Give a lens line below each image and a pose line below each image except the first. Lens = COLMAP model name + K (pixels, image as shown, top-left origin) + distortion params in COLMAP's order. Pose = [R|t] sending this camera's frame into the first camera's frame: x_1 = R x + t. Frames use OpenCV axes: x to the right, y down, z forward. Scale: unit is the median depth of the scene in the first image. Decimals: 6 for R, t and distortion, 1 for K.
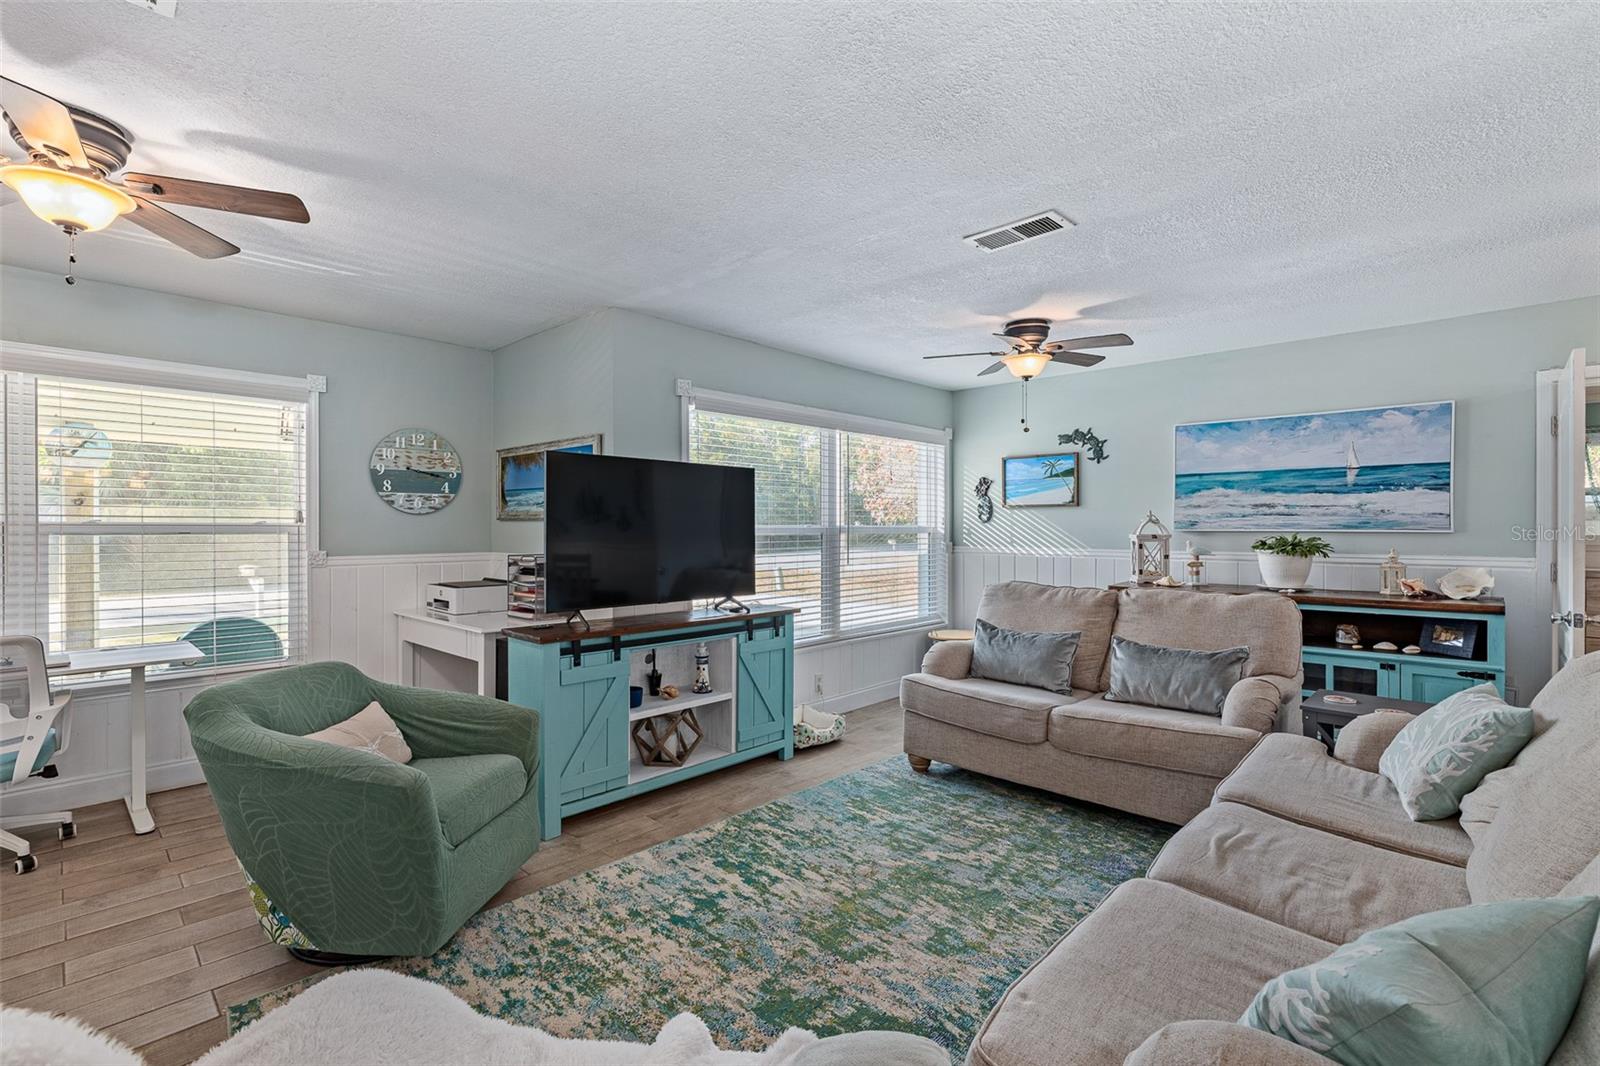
lens RADIAL K [[720.5, 0, 805.3], [0, 720.5, 527.6], [0, 0, 1]] dist [-0.007237, 0.002795]
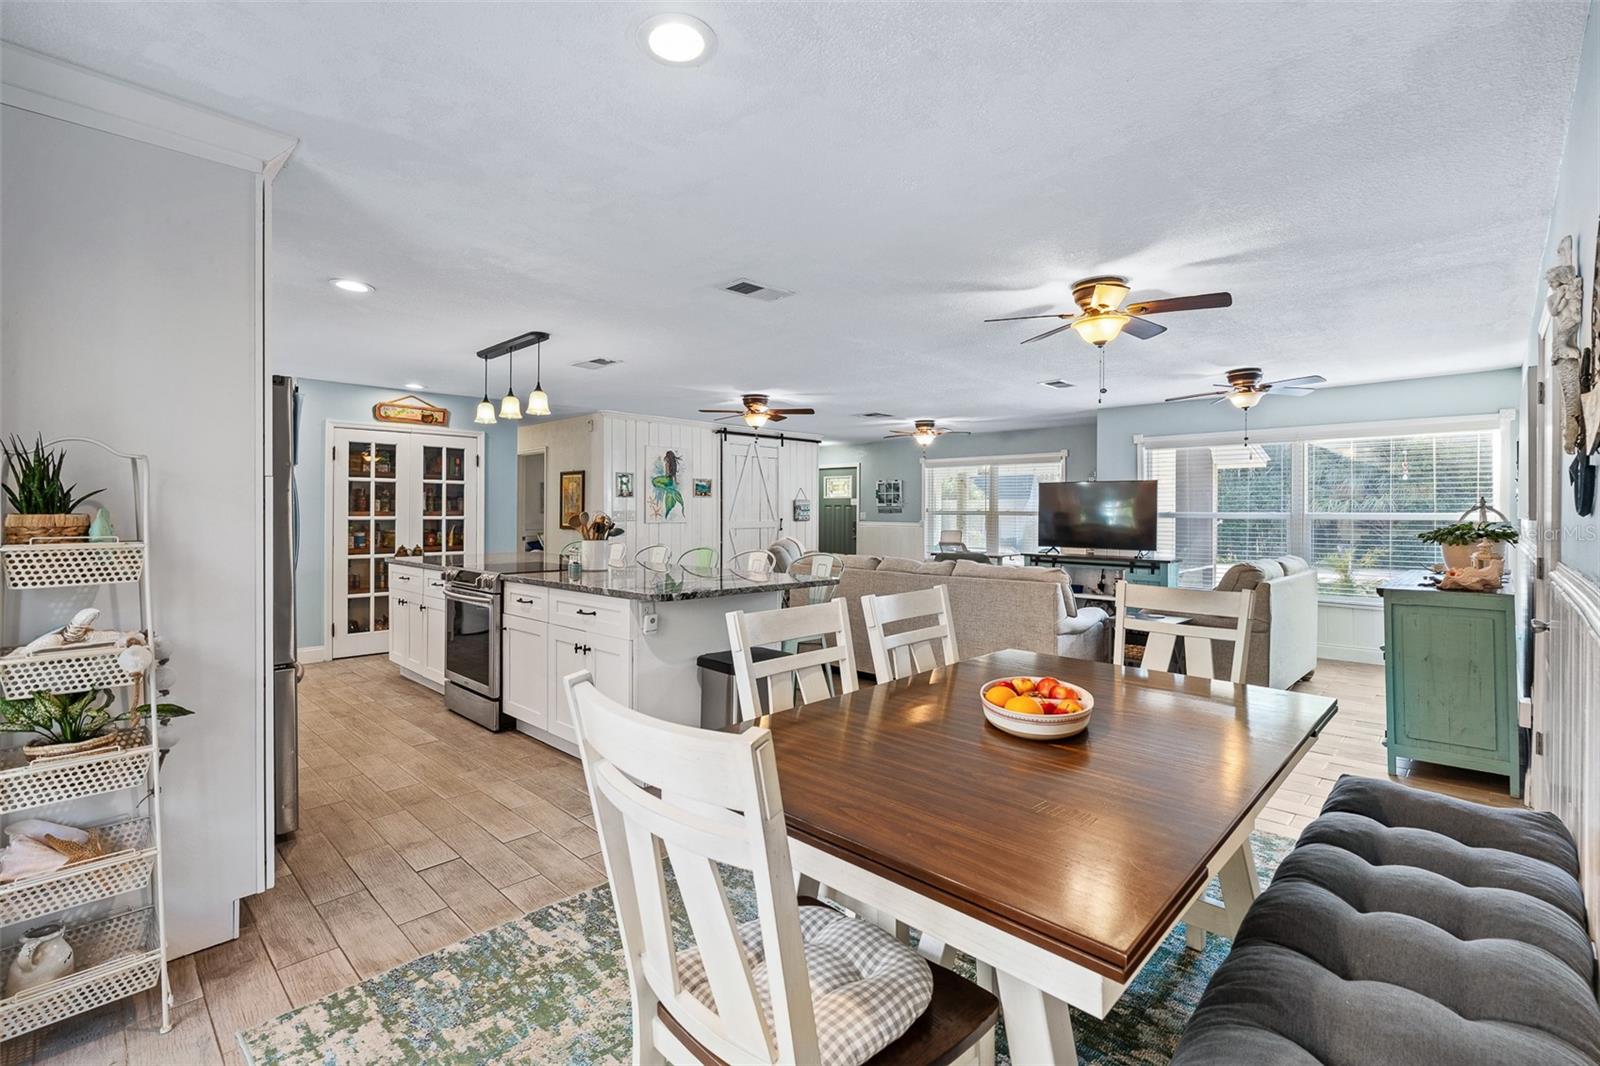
lens RADIAL K [[720.5, 0, 794.0], [0, 720.5, 511.2], [0, 0, 1]] dist [-0.007237, 0.002795]
pose [[-0.016617, -0.001361, -0.999861, 2.616715], [-0.004993, 0.999987, -0.001278, 0.000603], [0.999849, 0.004972, -0.016623, 0.196777]]
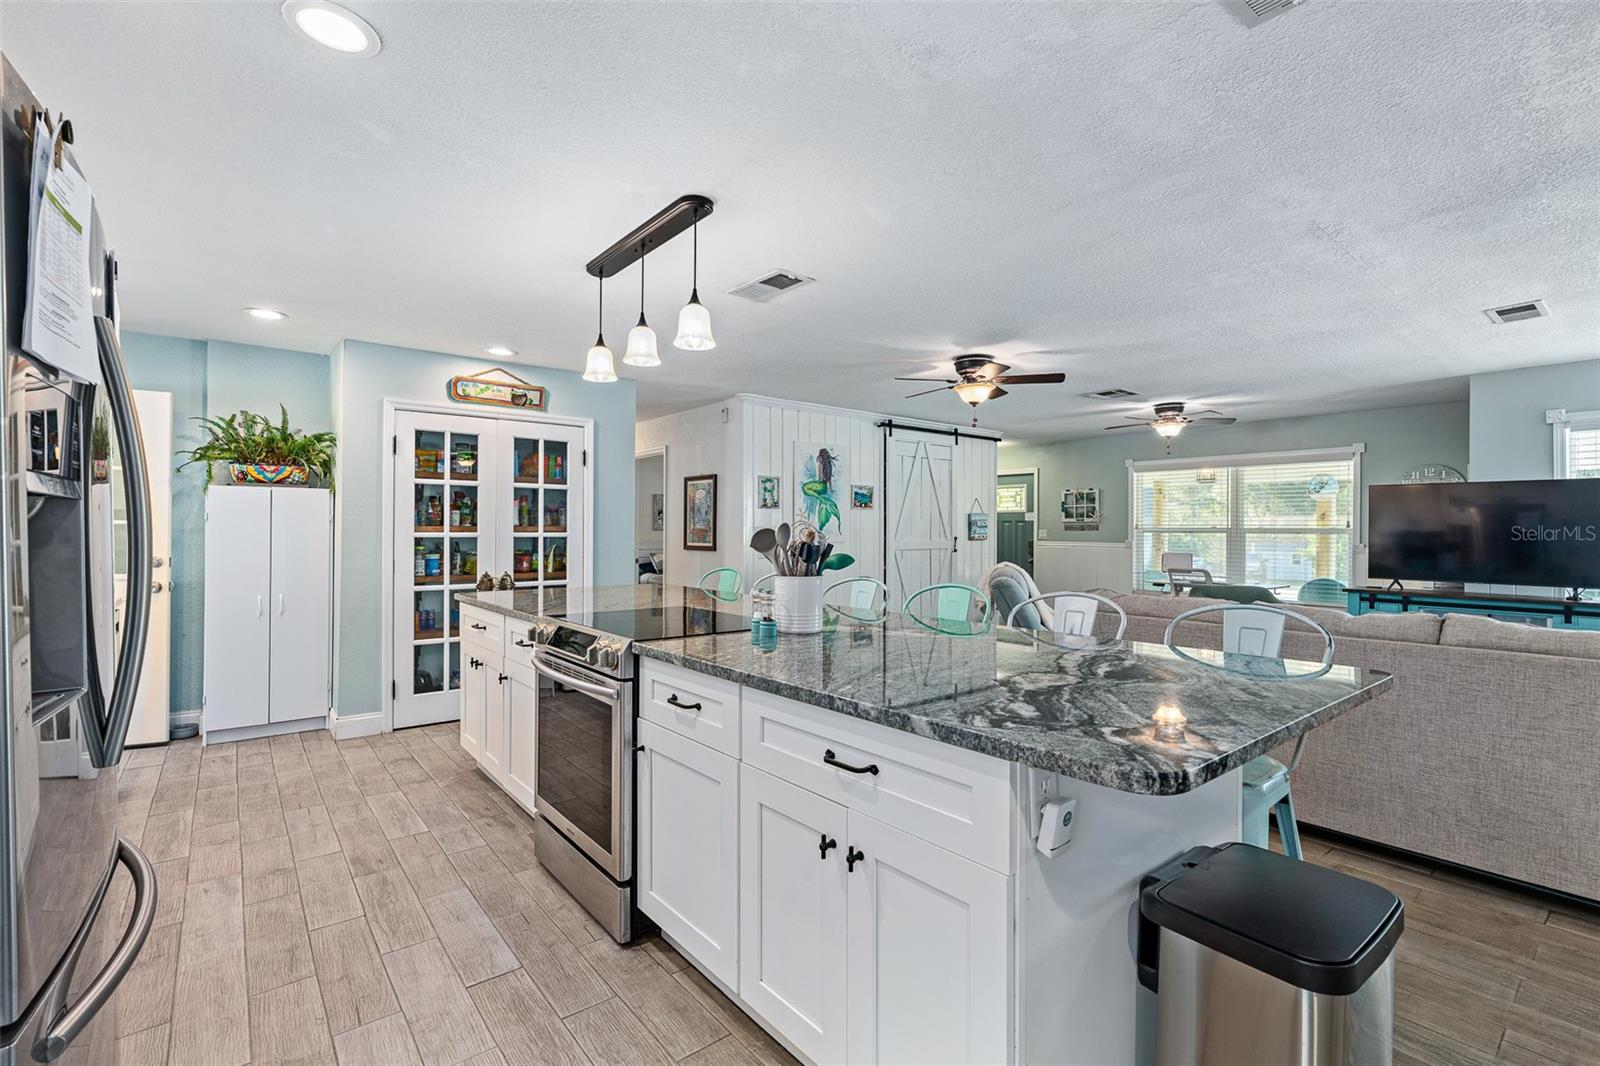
lens RADIAL K [[720.5, 0, 797.9], [0, 720.5, 529.8], [0, 0, 1]] dist [-0.007237, 0.002795]
pose [[-0.136191, -0.001859, -0.990681, 1.839901], [-0.006180, 0.999980, -0.001026, 0.011663], [0.990663, 0.005983, -0.136200, -0.174020]]
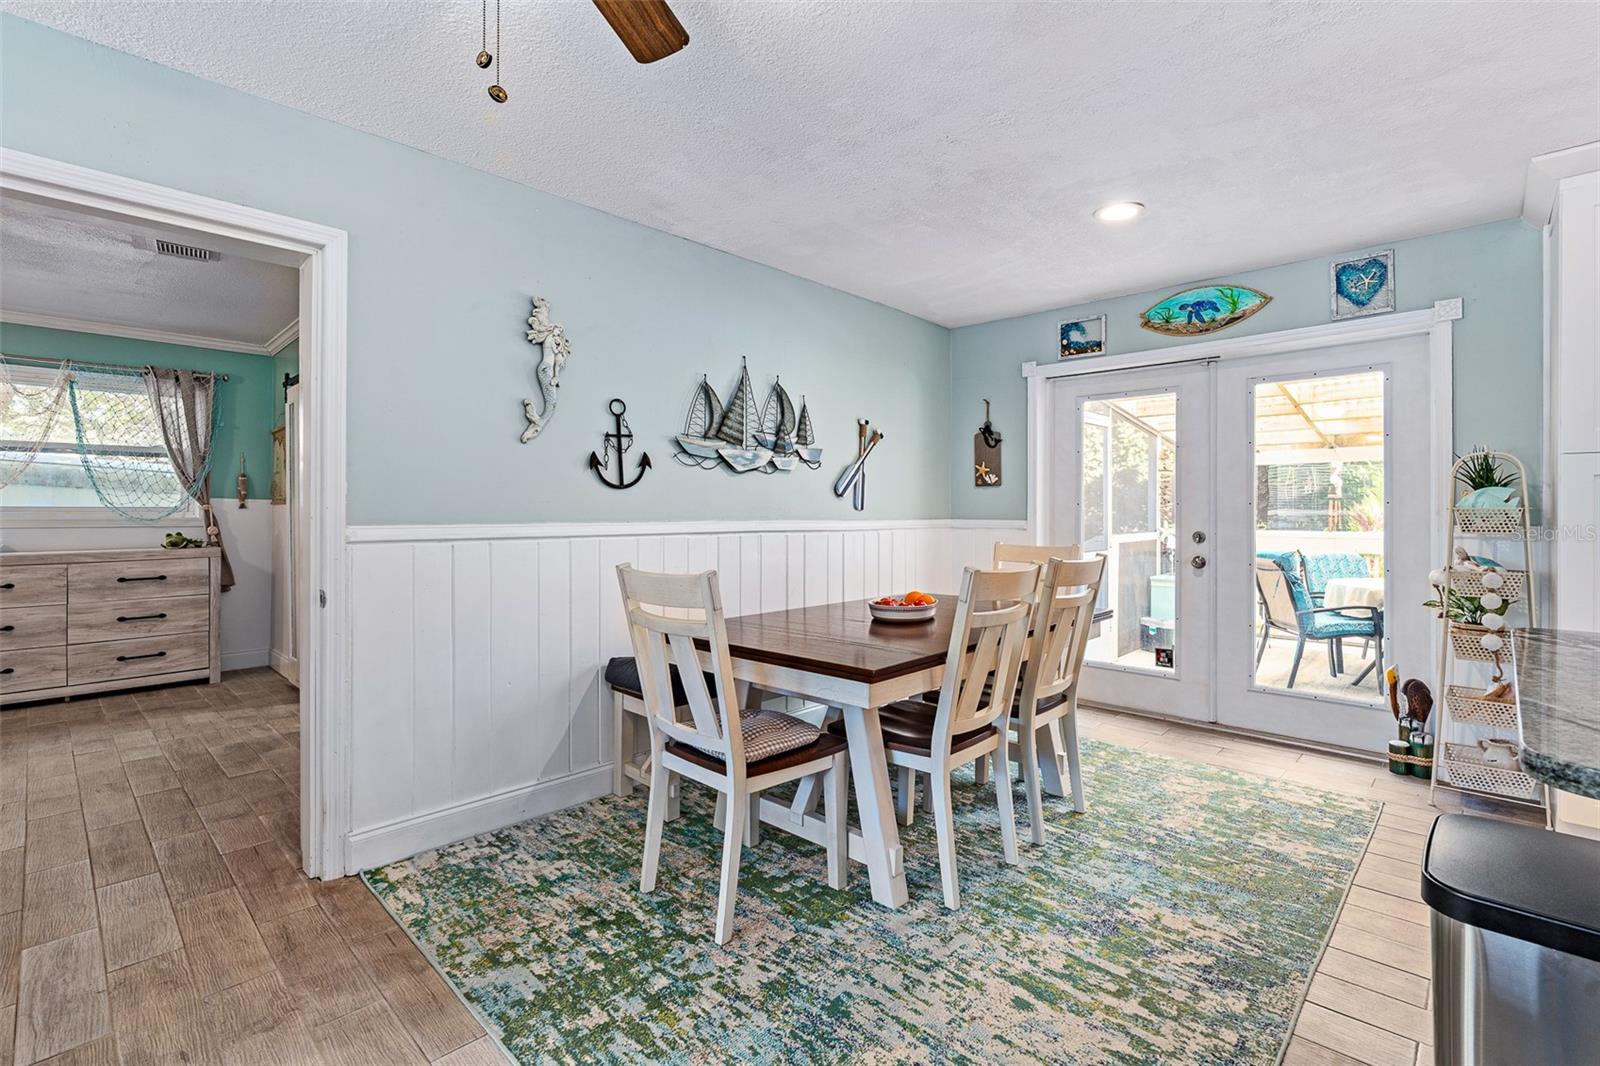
lens RADIAL K [[720.5, 0, 786.0], [0, 720.5, 514.3], [0, 0, 1]] dist [-0.007237, 0.002795]
pose [[0.024828, -0.003170, 0.999687, 0.837325], [-0.001499, 0.999994, 0.003208, 0.040815], [-0.999691, -0.001578, 0.024823, 0.564227]]
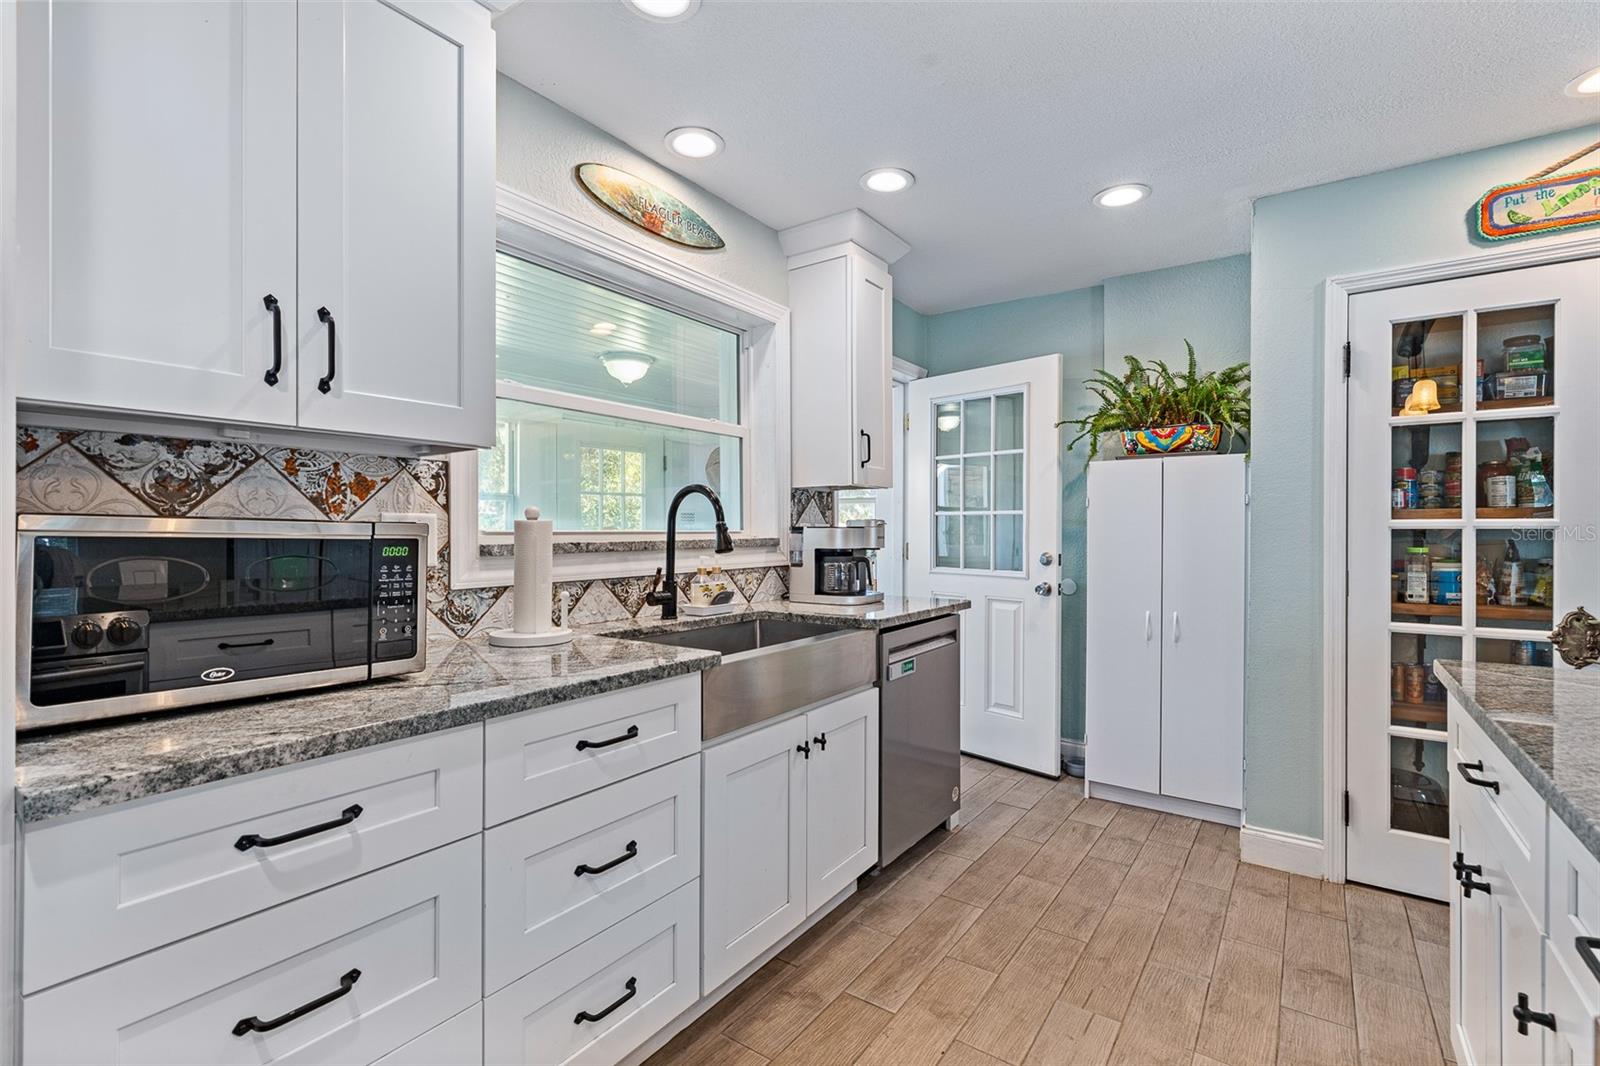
lens RADIAL K [[720.5, 0, 803.0], [0, 720.5, 533.6], [0, 0, 1]] dist [-0.007237, 0.002795]
pose [[-0.989679, 0.000294, -0.143303, 1.111187], [-0.000437, 0.999987, 0.005070, 0.035341], [0.143303, 0.005080, -0.989666, -0.536214]]
